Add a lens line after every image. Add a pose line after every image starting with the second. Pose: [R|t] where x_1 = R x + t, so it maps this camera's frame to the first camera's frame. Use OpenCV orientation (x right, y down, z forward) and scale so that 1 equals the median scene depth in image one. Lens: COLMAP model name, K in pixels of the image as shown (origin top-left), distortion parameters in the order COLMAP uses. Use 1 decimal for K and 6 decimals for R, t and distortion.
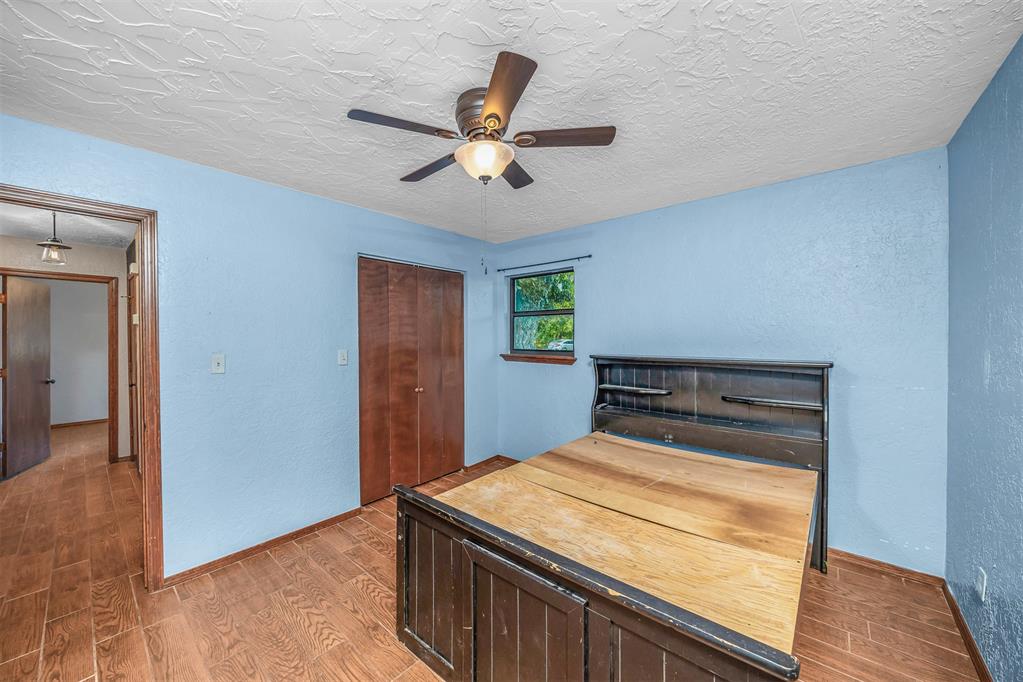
lens RADIAL K [[373.0, 0, 499.7], [0, 373.0, 335.8], [0, 0, 1]] dist [-0.000214, -0.000069]
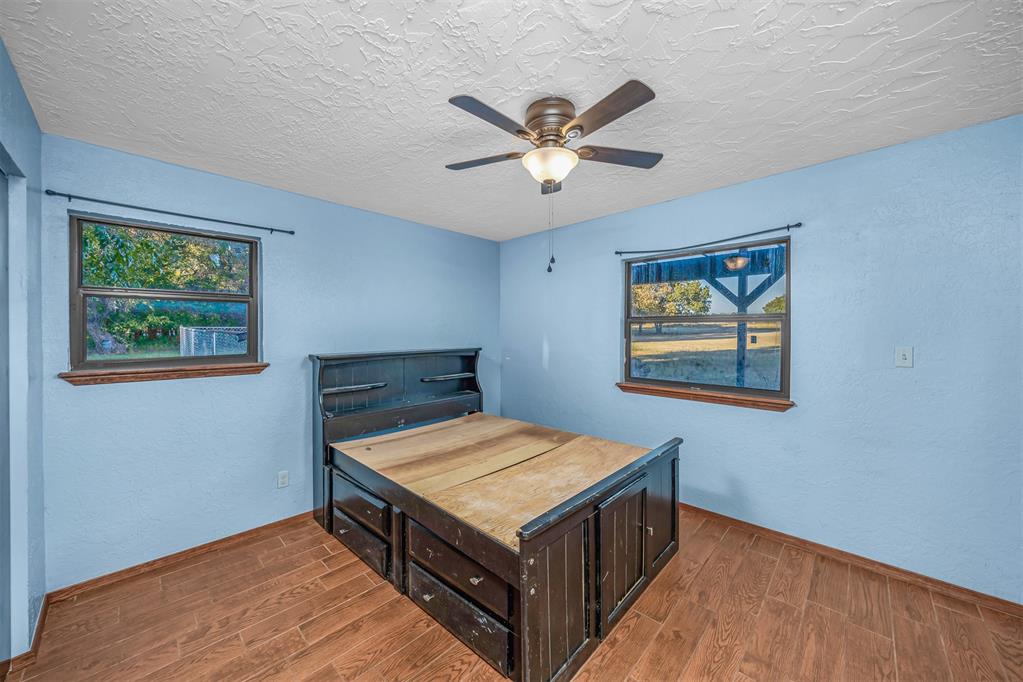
lens RADIAL K [[373.0, 0, 499.7], [0, 373.0, 335.8], [0, 0, 1]] dist [-0.000214, -0.000069]
pose [[0.046599, -0.016090, 0.998784, -0.837508], [-0.001479, 0.999868, 0.016176, -0.012182], [-0.998913, -0.002231, 0.046569, 0.813019]]
